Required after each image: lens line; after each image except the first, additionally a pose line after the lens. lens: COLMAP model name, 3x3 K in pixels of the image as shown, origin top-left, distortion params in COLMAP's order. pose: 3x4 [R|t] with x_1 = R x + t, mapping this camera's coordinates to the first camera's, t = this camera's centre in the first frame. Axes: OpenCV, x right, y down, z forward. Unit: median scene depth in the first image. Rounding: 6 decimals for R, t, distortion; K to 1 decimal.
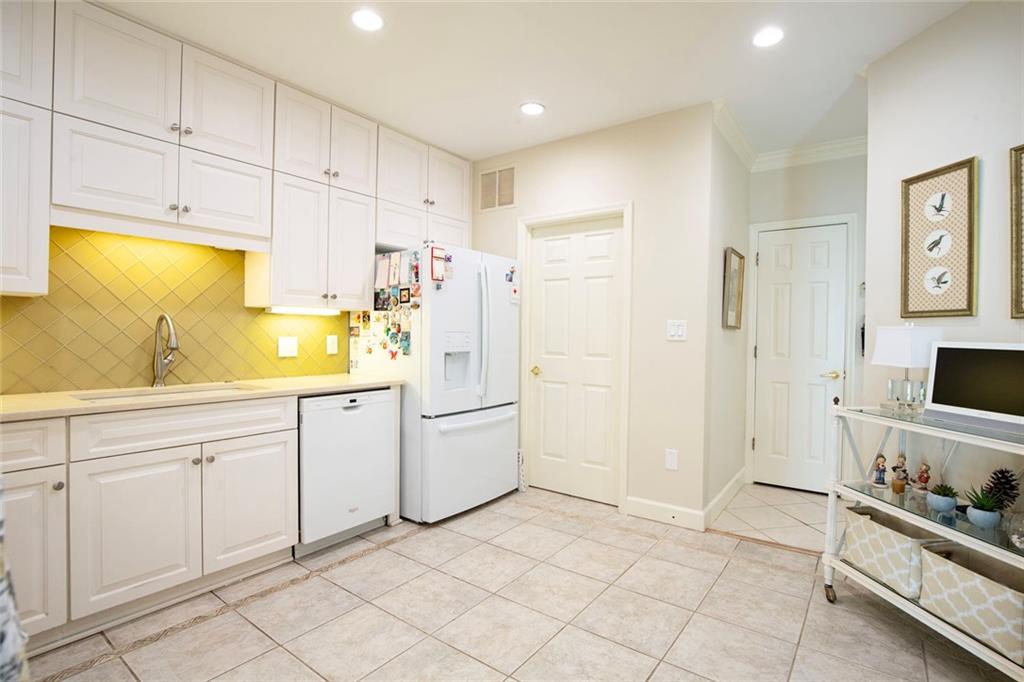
lens RADIAL K [[495.3, 0, 523.3], [0, 495.3, 344.1], [0, 0, 1]] dist [-0.024654, 0.000574]
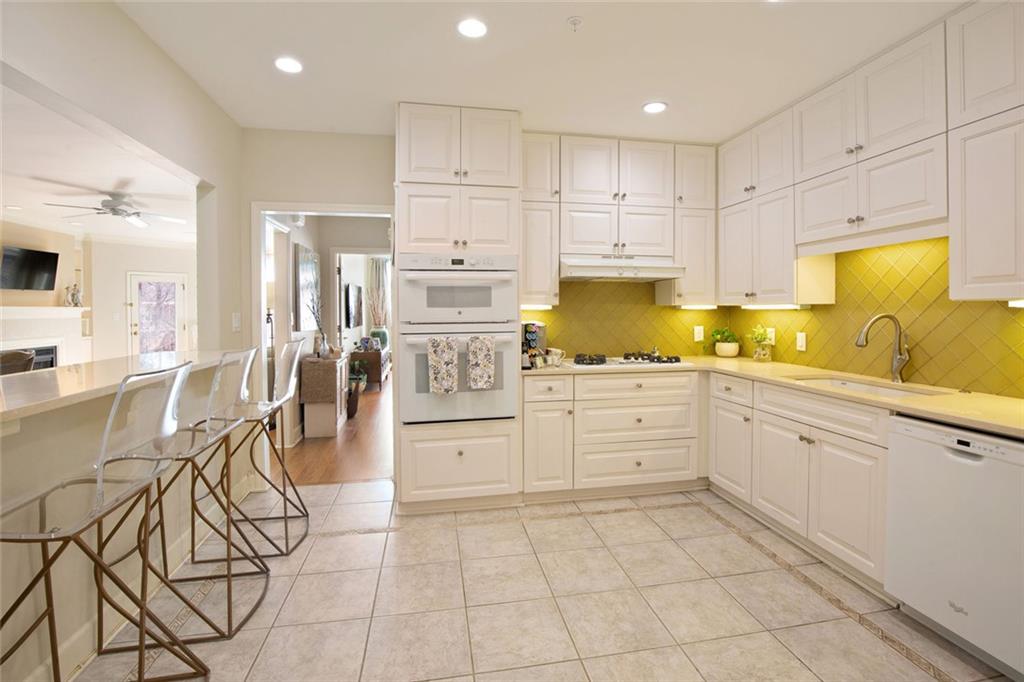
lens RADIAL K [[478.5, 0, 523.4], [0, 478.5, 320.9], [0, 0, 1]] dist [-0.022909, 0.000670]
pose [[-0.683713, 0.006238, -0.729725, 0.455622], [-0.018314, 0.999502, 0.025703, -0.046407], [0.729521, 0.030938, -0.683258, 0.901441]]
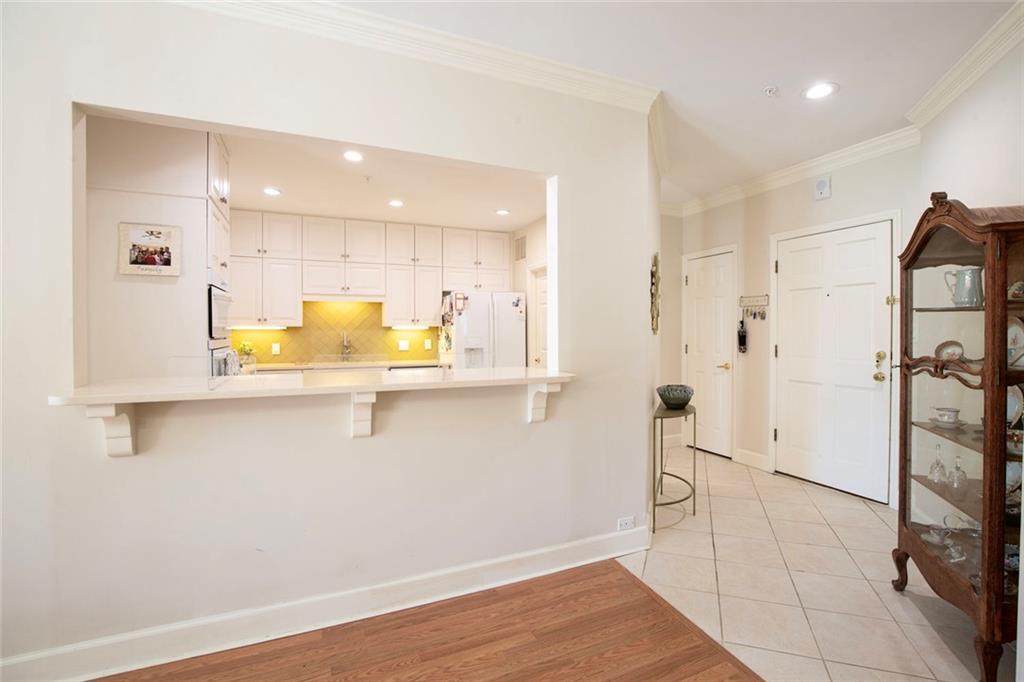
lens RADIAL K [[467.2, 0, 518.0], [0, 467.2, 339.8], [0, 0, 1]] dist [-0.033446, 0.007991]
pose [[0.862928, -0.006314, -0.505288, 0.908540], [0.003192, 0.999970, -0.007044, -0.002394], [0.505317, 0.004465, 0.862922, -0.422543]]
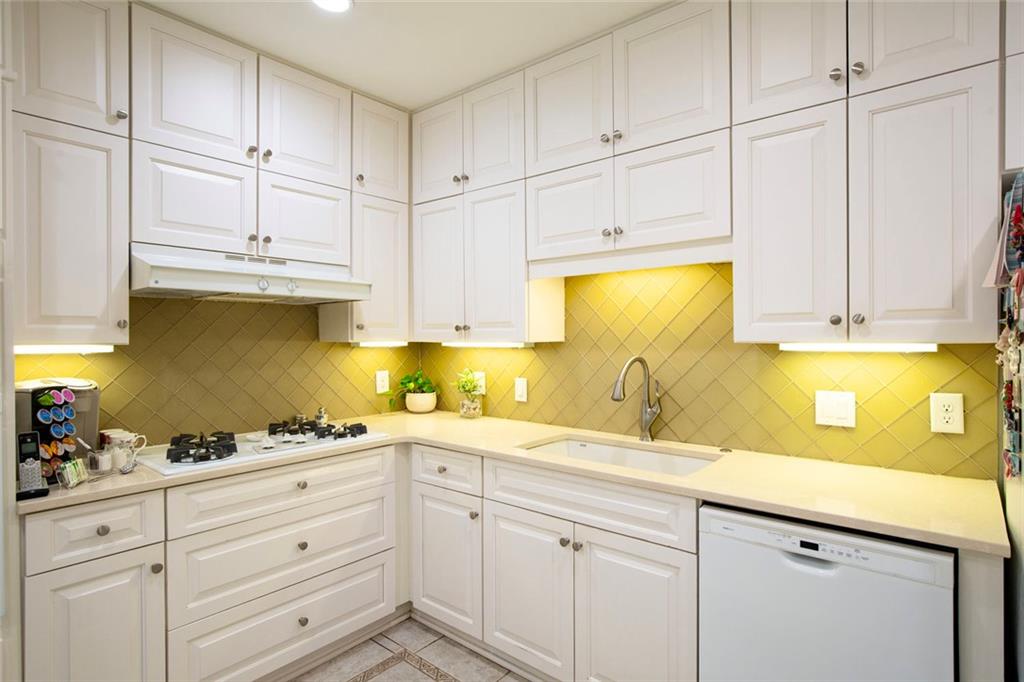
lens RADIAL K [[529.3, 0, 522.4], [0, 529.3, 341.4], [0, 0, 1]] dist [-0.009664, 0.001060]
pose [[-0.066177, -0.001872, -0.997806, 0.156047], [-0.015387, 0.999881, -0.000855, -0.066835], [0.997689, 0.015297, -0.066198, 0.688250]]
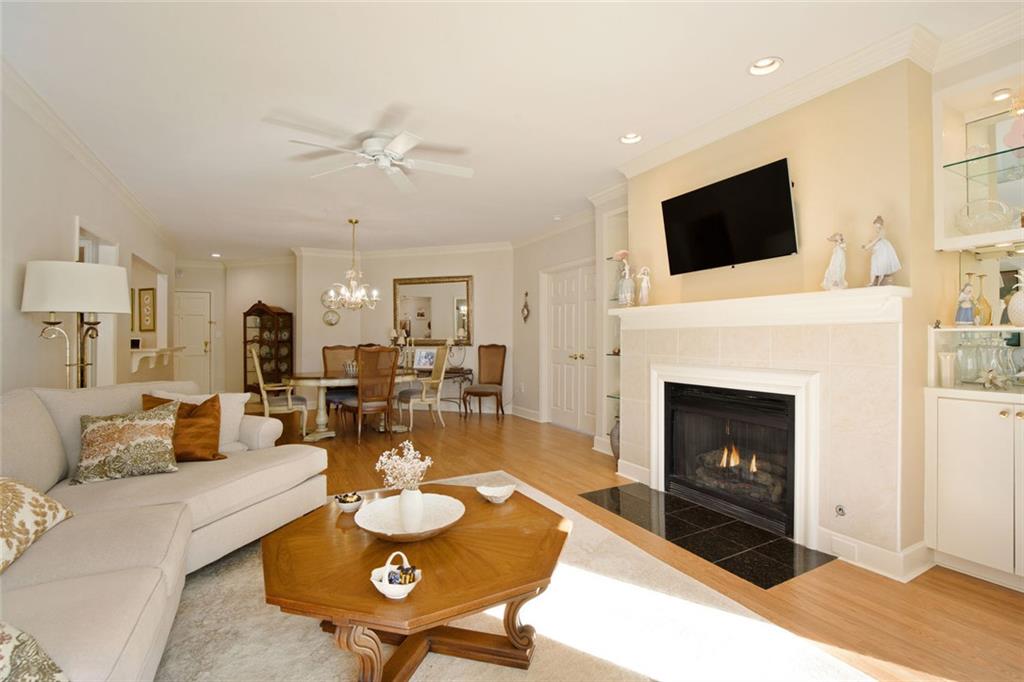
lens RADIAL K [[472.6, 0, 524.2], [0, 472.6, 339.2], [0, 0, 1]] dist [-0.033599, 0.007725]
pose [[0.438898, -0.018831, 0.898340, -0.614017], [0.028284, 0.999574, 0.007135, 0.042679], [-0.898092, 0.022277, 0.439243, -2.099551]]
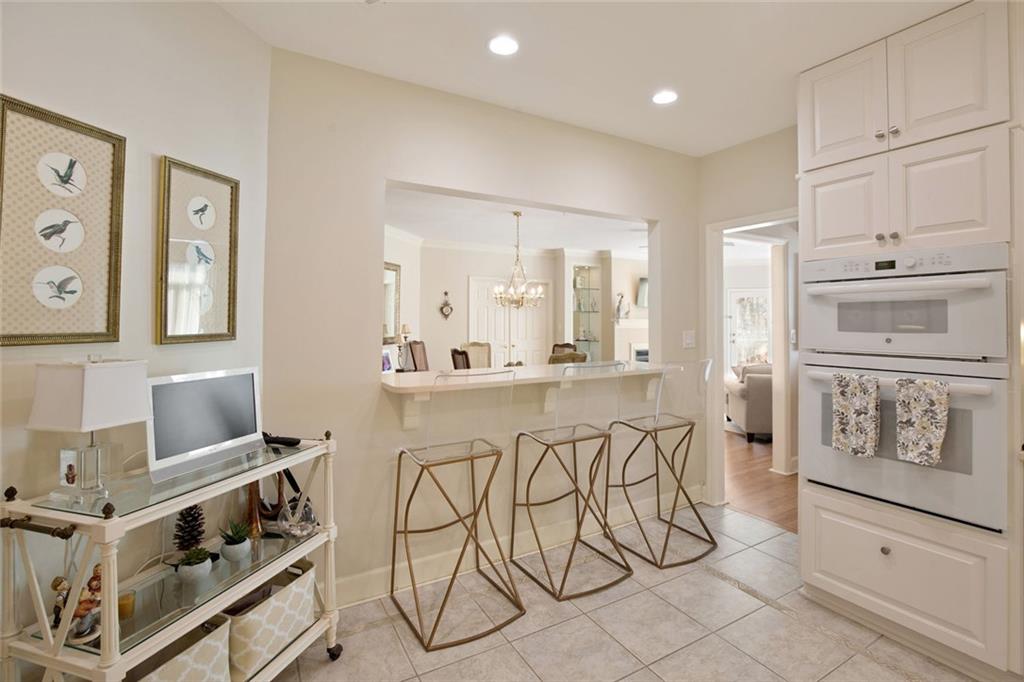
lens RADIAL K [[483.3, 0, 519.0], [0, 483.3, 318.6], [0, 0, 1]] dist [-0.024296, 0.000649]
pose [[-0.915351, -0.015396, 0.402362, 0.026558], [-0.007689, 0.999755, 0.020763, -0.075601], [-0.402583, 0.015912, -0.915245, 0.937803]]
